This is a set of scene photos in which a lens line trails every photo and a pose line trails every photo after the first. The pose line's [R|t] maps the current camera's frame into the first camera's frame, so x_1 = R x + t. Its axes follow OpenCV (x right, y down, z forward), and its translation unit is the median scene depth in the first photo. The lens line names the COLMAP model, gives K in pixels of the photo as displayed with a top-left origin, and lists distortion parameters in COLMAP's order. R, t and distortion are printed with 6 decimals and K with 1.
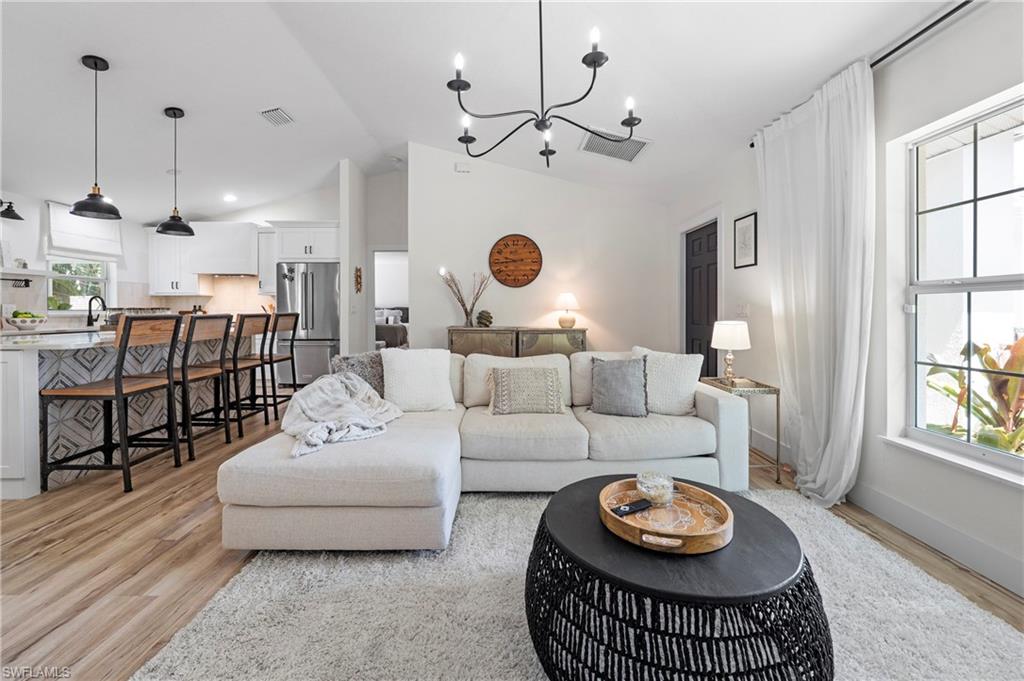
lens RADIAL K [[420.0, 0, 513.6], [0, 420.0, 311.9], [0, 0, 1]] dist [-0.009207, 0.001656]
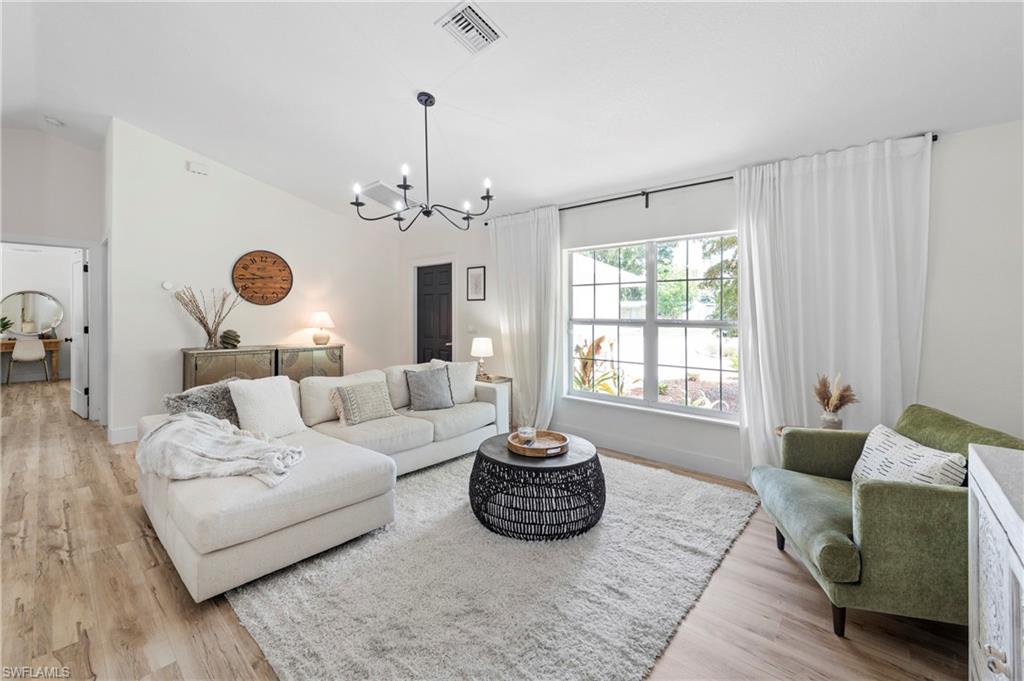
lens RADIAL K [[420.0, 0, 507.5], [0, 420.0, 310.8], [0, 0, 1]] dist [-0.009207, 0.001656]
pose [[0.674534, 0.007915, 0.738201, -0.378907], [-0.003347, 0.999965, -0.007663, -0.045653], [-0.738236, 0.002698, 0.674537, -0.082127]]
